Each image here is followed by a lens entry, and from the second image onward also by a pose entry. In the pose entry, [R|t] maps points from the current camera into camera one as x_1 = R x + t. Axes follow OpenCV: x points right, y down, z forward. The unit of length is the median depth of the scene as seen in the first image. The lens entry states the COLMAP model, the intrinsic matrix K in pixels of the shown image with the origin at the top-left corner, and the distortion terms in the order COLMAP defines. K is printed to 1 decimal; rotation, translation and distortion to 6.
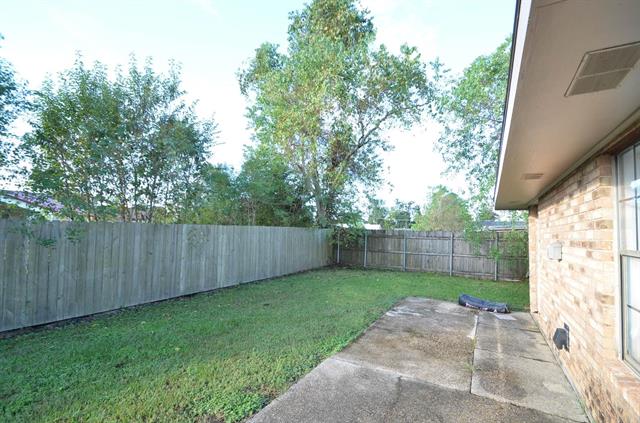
lens RADIAL K [[287.3, 0, 318.7], [0, 287.3, 216.0], [0, 0, 1]] dist [0.022372, -0.000322]
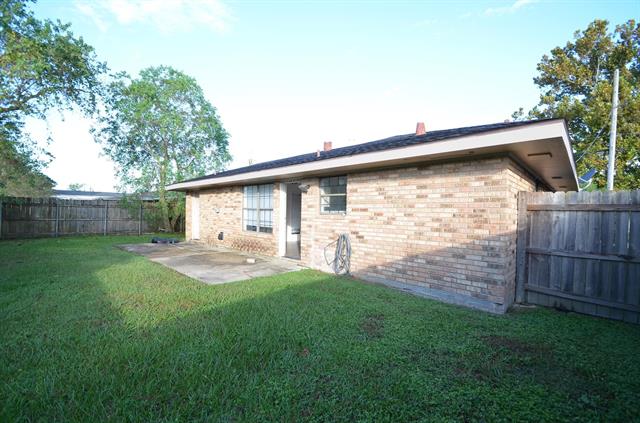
lens RADIAL K [[275.8, 0, 323.7], [0, 275.8, 213.9], [0, 0, 1]] dist [0.000700, -0.010868]
pose [[0.229690, -0.018144, 0.973095, -0.478944], [-0.075860, 0.996451, 0.036485, -0.006812], [-0.970303, -0.082199, 0.227498, -0.202050]]
